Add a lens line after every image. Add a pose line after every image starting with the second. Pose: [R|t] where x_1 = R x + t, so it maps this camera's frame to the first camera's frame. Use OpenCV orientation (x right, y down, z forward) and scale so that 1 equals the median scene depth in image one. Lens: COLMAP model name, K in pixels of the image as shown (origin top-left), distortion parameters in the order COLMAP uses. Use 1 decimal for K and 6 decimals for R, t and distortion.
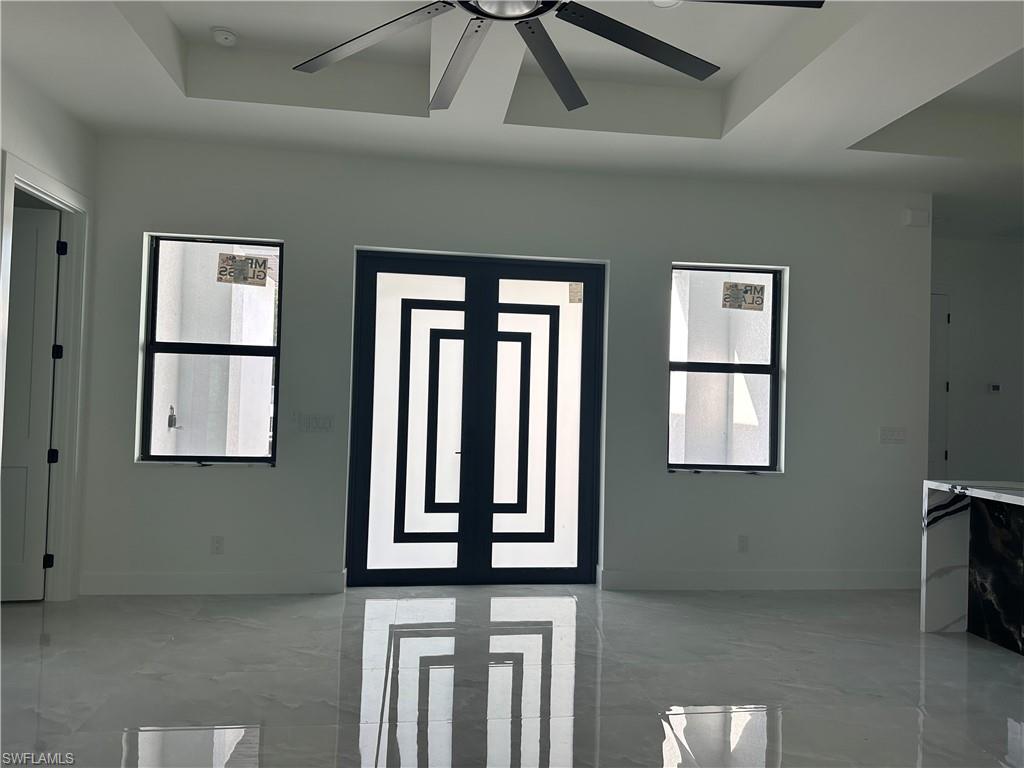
lens RADIAL K [[715.2, 0, 518.1], [0, 715.2, 378.1], [0, 0, 1]] dist [0.101223, -0.126993]
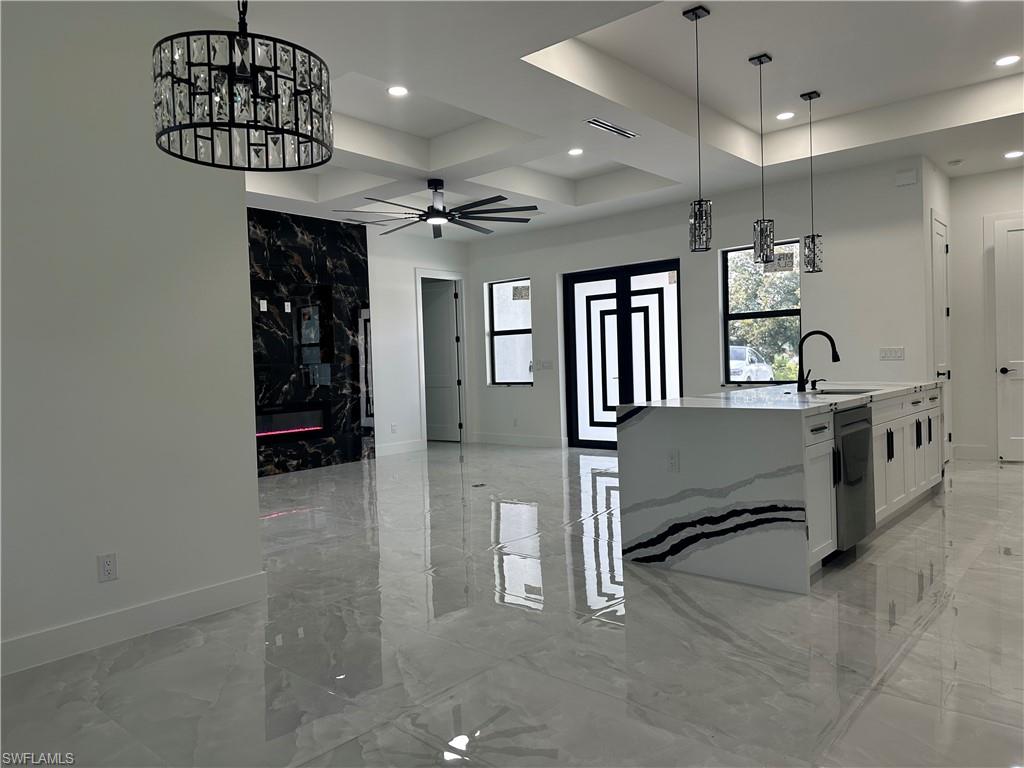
lens RADIAL K [[715.2, 0, 504.6], [0, 715.2, 379.9], [0, 0, 1]] dist [0.101223, -0.126993]
pose [[0.649111, -0.031002, -0.760061, 1.100421], [0.070923, 0.997283, 0.019892, 0.053585], [0.757380, -0.066818, 0.649547, -0.371263]]
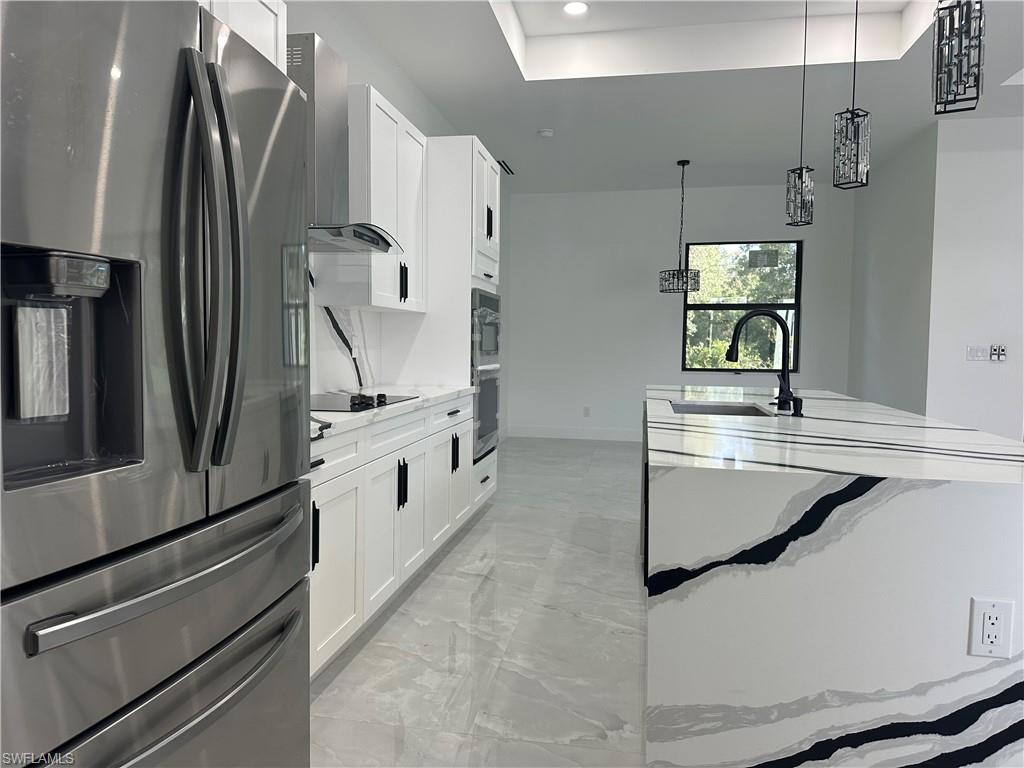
lens RADIAL K [[715.2, 0, 510.9], [0, 715.2, 386.2], [0, 0, 1]] dist [0.101223, -0.126993]
pose [[-0.949737, -0.060807, 0.307086, 0.640793], [-0.048490, 0.997689, 0.047587, 0.080737], [-0.309270, 0.030305, -0.950491, 1.216468]]
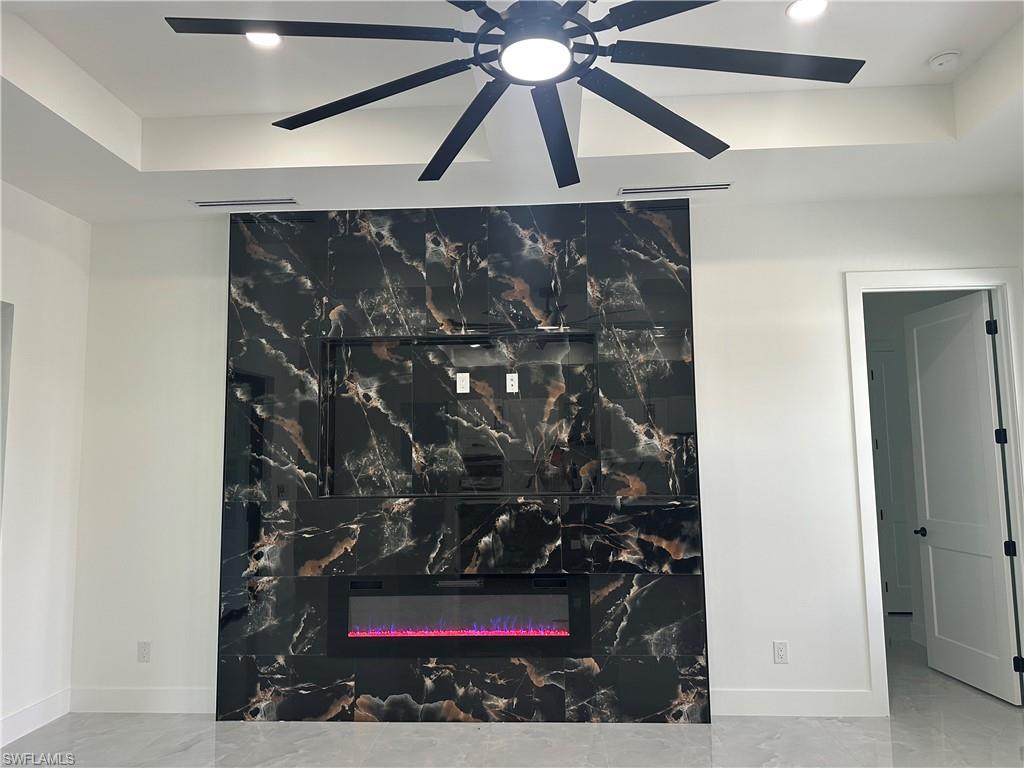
lens RADIAL K [[715.2, 0, 508.0], [0, 715.2, 373.3], [0, 0, 1]] dist [0.101223, -0.126993]
pose [[-0.196920, -0.128981, -0.971898, 0.370569], [0.034396, 0.989789, -0.138325, -0.006898], [0.979816, -0.060668, -0.190473, 0.487855]]
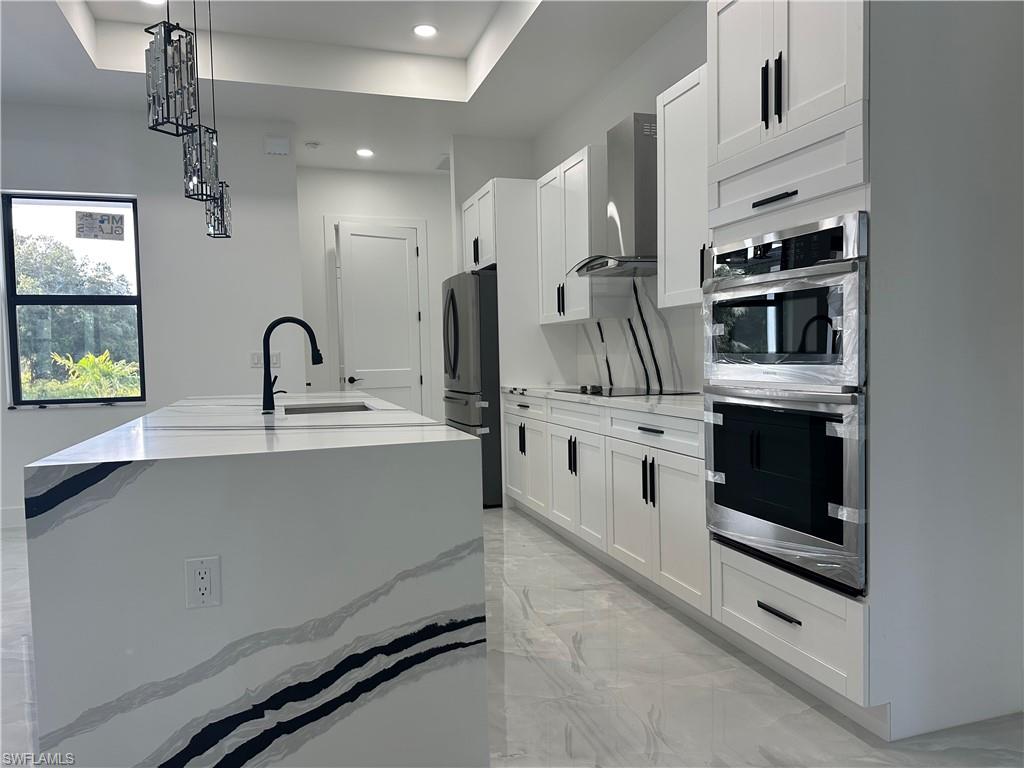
lens RADIAL K [[715.2, 0, 509.0], [0, 715.2, 387.8], [0, 0, 1]] dist [0.101223, -0.126993]
pose [[0.983536, -0.059246, 0.170724, 0.710864], [0.047041, 0.996098, 0.074670, 0.060776], [-0.174481, -0.065410, 0.982486, -0.084214]]
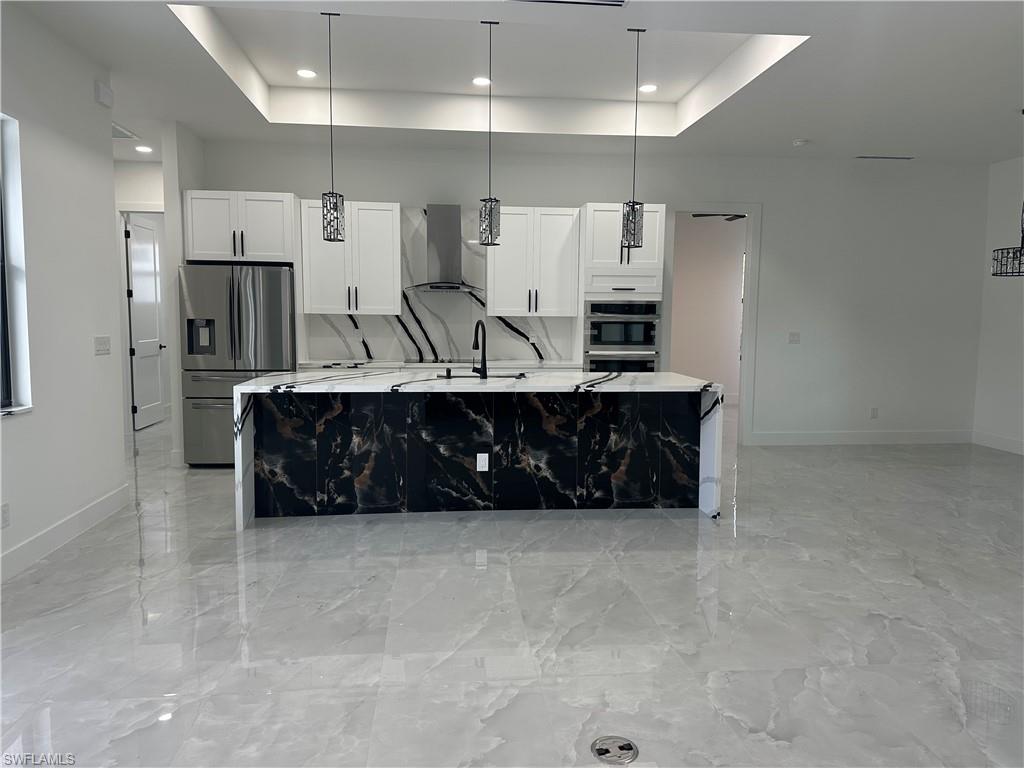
lens RADIAL K [[715.2, 0, 516.5], [0, 715.2, 375.4], [0, 0, 1]] dist [0.101223, -0.126993]
pose [[0.025907, -0.115407, 0.992980, -0.372898], [-0.033146, 0.992669, 0.116235, -0.004307], [-0.999115, -0.035924, 0.021891, 0.506692]]
